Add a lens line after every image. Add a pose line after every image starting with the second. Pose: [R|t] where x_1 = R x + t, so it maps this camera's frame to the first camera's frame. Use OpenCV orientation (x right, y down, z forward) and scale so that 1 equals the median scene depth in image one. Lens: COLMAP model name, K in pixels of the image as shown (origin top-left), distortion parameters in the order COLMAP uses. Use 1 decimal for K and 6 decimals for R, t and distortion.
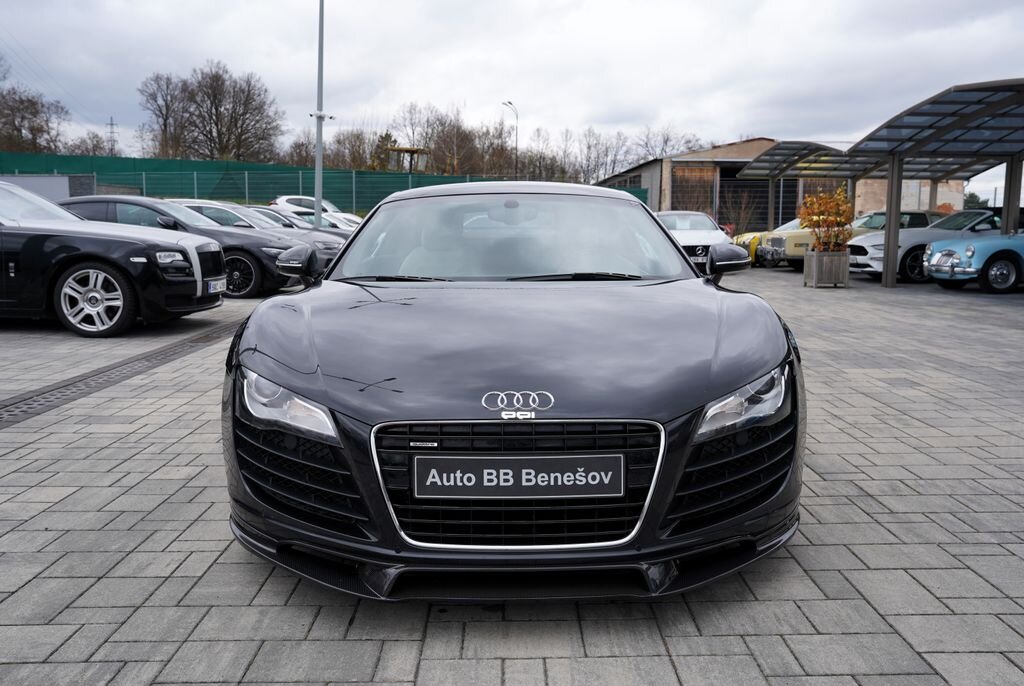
lens RADIAL K [[842.6, 0, 523.7], [0, 842.6, 342.5], [0, 0, 1]] dist [-0.061156, 0.097961]
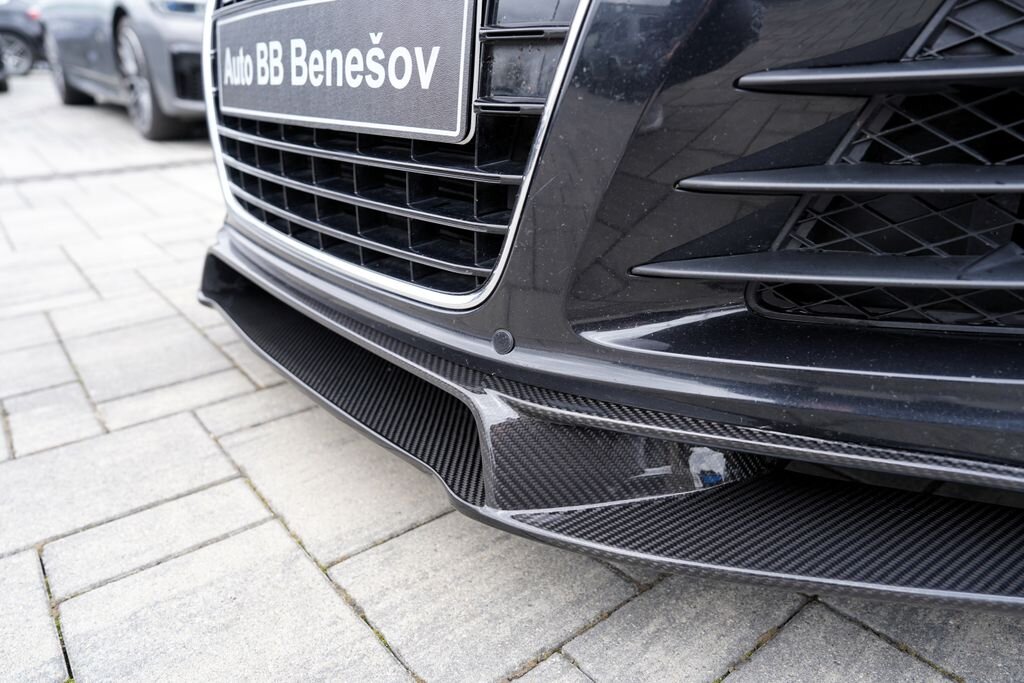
lens RADIAL K [[700.3, 0, 516.0], [0, 700.3, 339.6], [0, 0, 1]] dist [-0.093667, 0.069732]
pose [[0.619636, 0.286822, -0.730606, 0.267210], [-0.096714, 0.951646, 0.291574, 0.150183], [0.778908, -0.110010, 0.617414, 0.734784]]
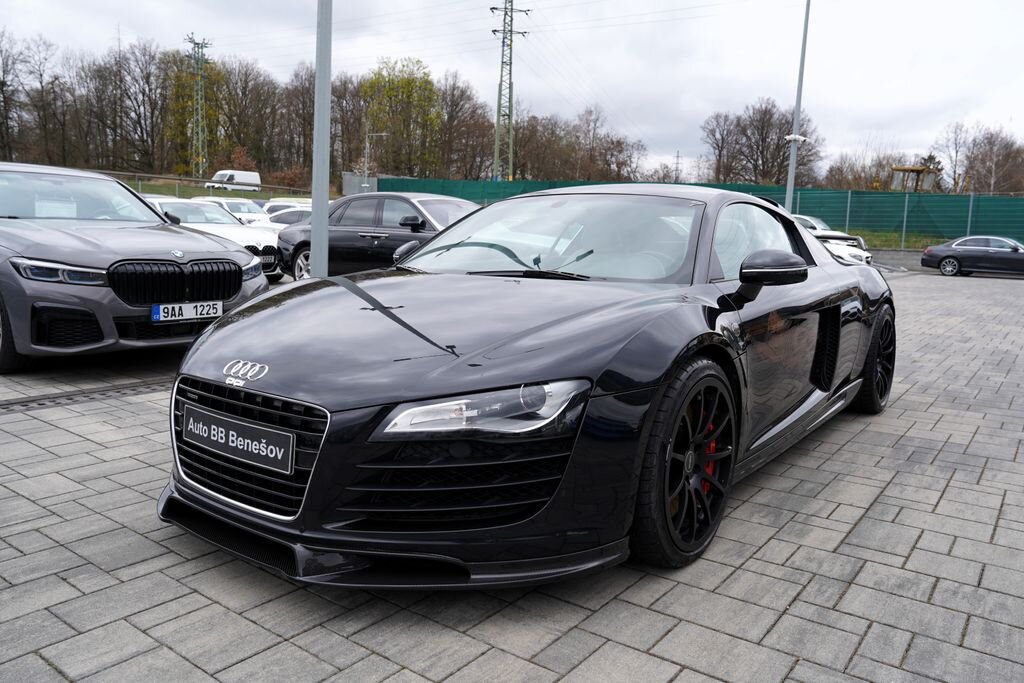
lens RADIAL K [[756.1, 0, 519.7], [0, 756.1, 340.8], [0, 0, 1]] dist [-0.092681, 0.097668]
pose [[0.790708, 0.096947, -0.604468, 0.741602], [-0.102067, 0.994438, 0.025977, -0.026484], [0.603625, 0.041156, 0.796205, 0.370754]]
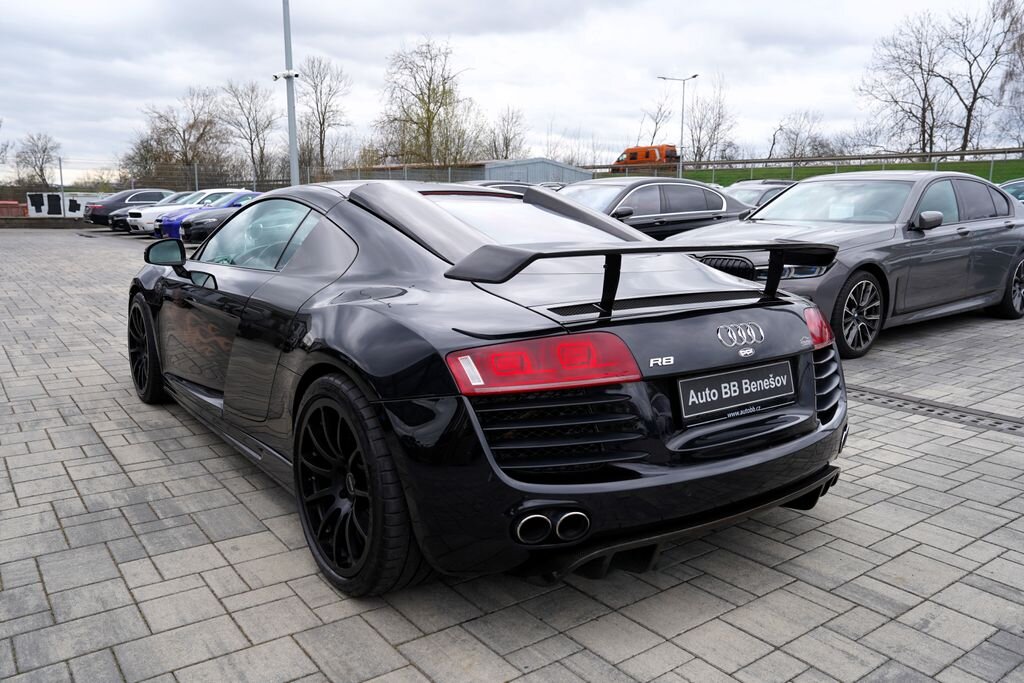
lens RADIAL K [[778.6, 0, 500.9], [0, 778.6, 325.2], [0, 0, 1]] dist [-0.070556, 0.083342]
pose [[-0.814990, 0.072815, -0.574882, 0.715367], [-0.095349, 0.961701, 0.256983, -0.467539], [0.571577, 0.264253, -0.776833, 3.106010]]
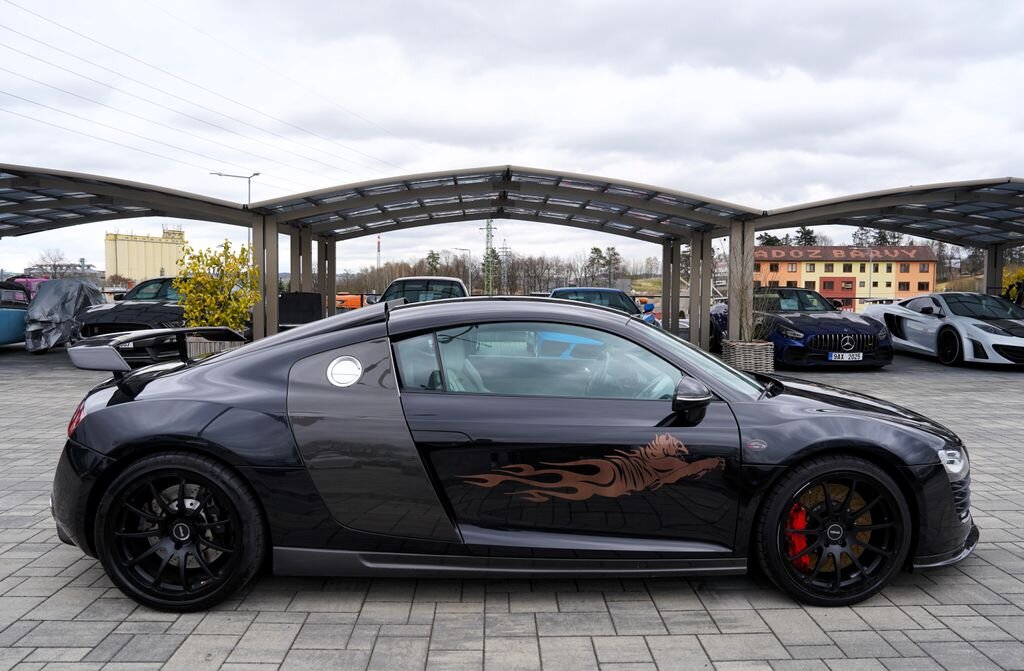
lens RADIAL K [[730.9, 0, 512.0], [0, 730.9, 335.5], [0, 0, 1]] dist [-0.101599, 0.082436]
pose [[-0.008393, -0.069849, 0.997522, -1.555005], [0.128849, 0.989166, 0.070348, -0.350852], [-0.991629, 0.129120, 0.000698, 1.725720]]
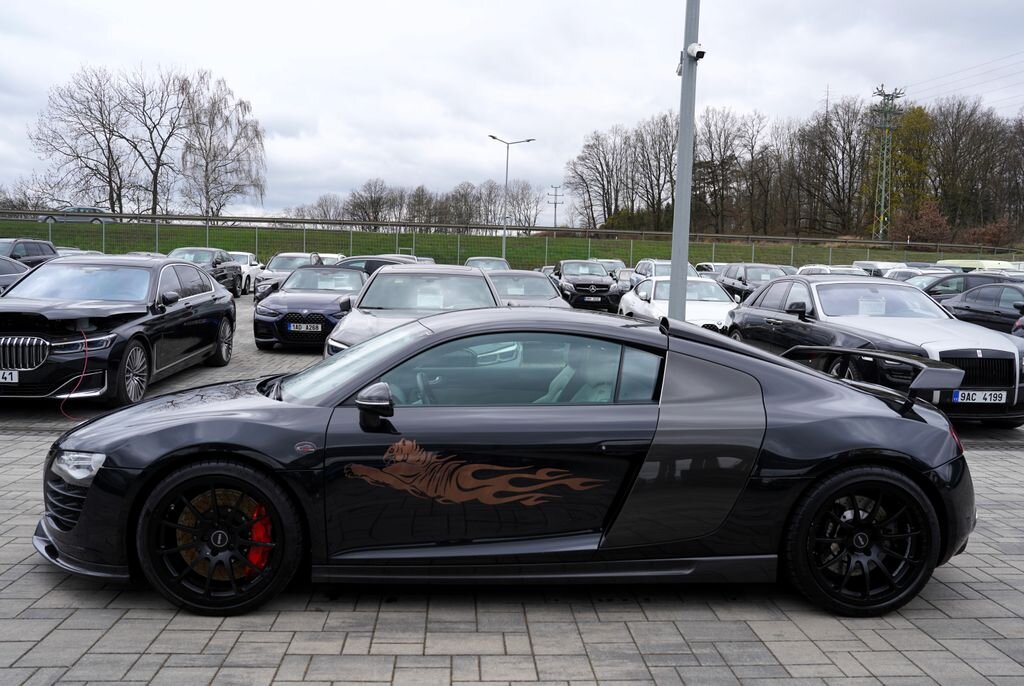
lens RADIAL K [[824.2, 0, 512.0], [0, 824.2, 343.0], [0, 0, 1]] dist [-0.086778, 0.115342]
pose [[0.046324, 0.072851, -0.996266, 1.684806], [-0.161349, 0.984787, 0.064509, -0.353335], [0.985810, 0.157759, 0.057373, 1.591126]]
